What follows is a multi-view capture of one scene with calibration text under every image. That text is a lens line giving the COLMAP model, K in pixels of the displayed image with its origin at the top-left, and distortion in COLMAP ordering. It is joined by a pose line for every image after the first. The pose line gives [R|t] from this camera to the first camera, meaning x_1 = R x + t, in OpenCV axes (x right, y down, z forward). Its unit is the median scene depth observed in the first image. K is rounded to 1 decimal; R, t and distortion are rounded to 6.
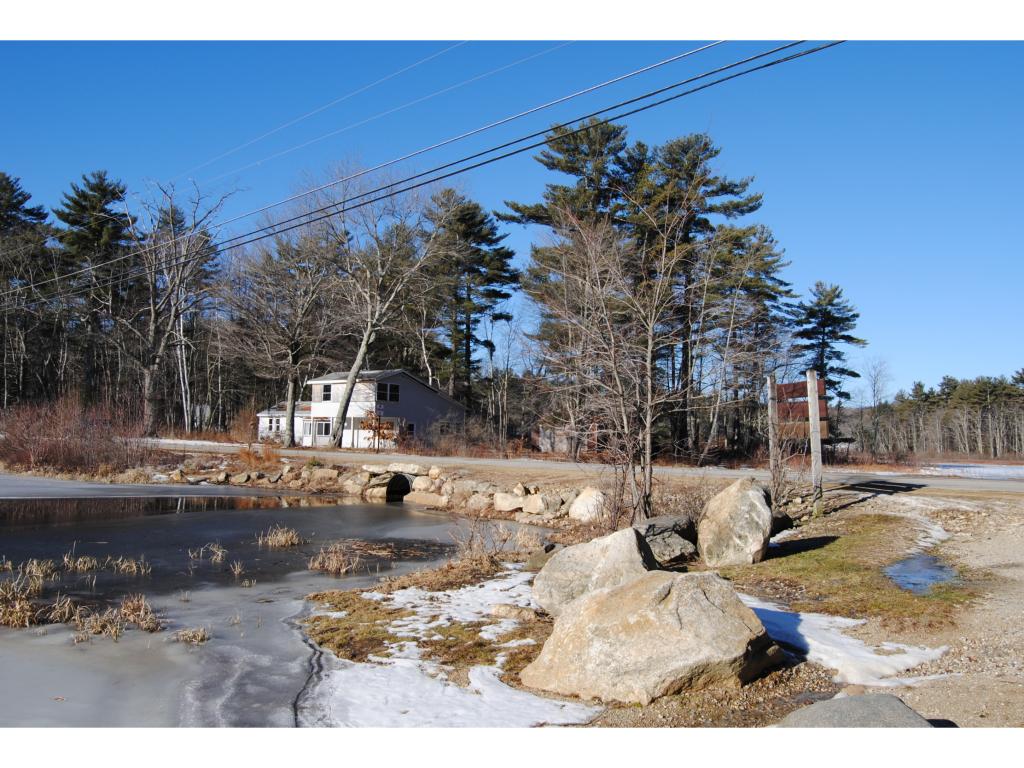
lens RADIAL K [[819.1, 0, 512.1], [0, 819.1, 387.0], [0, 0, 1]] dist [-0.097071, 0.033560]
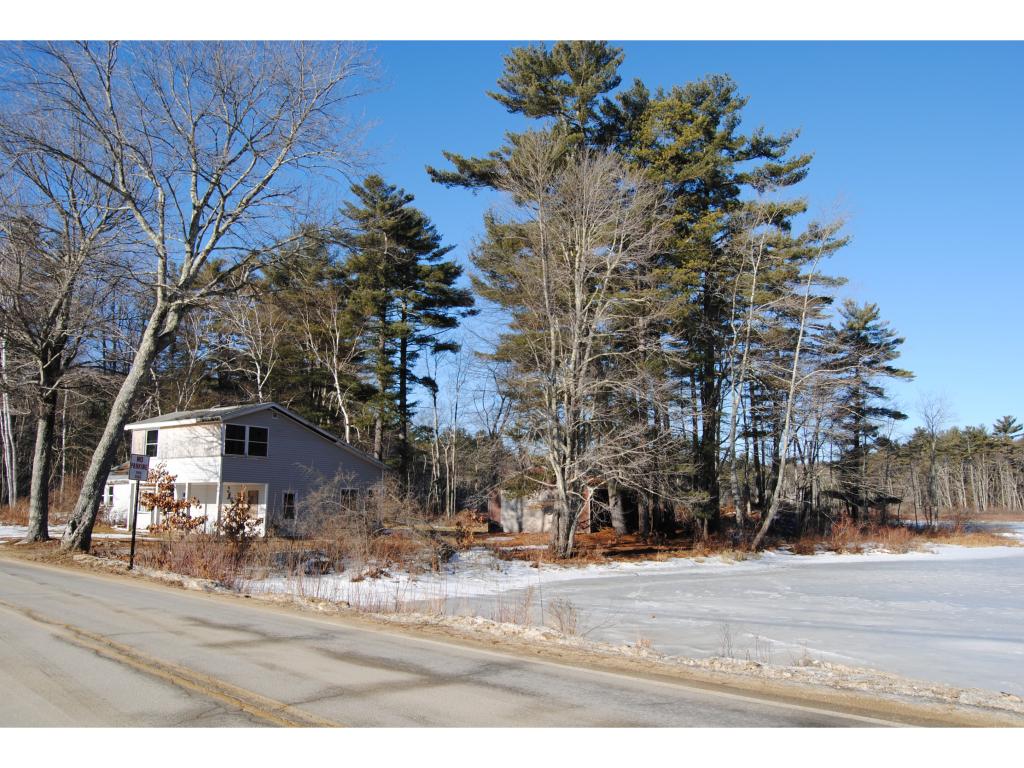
lens RADIAL K [[819.1, 0, 525.8], [0, 819.1, 389.4], [0, 0, 1]] dist [-0.097071, 0.033560]
pose [[0.997234, -0.010078, 0.073635, 0.004729], [0.015355, 0.997326, -0.071454, 0.009255], [-0.072718, 0.072387, 0.994722, 0.255527]]
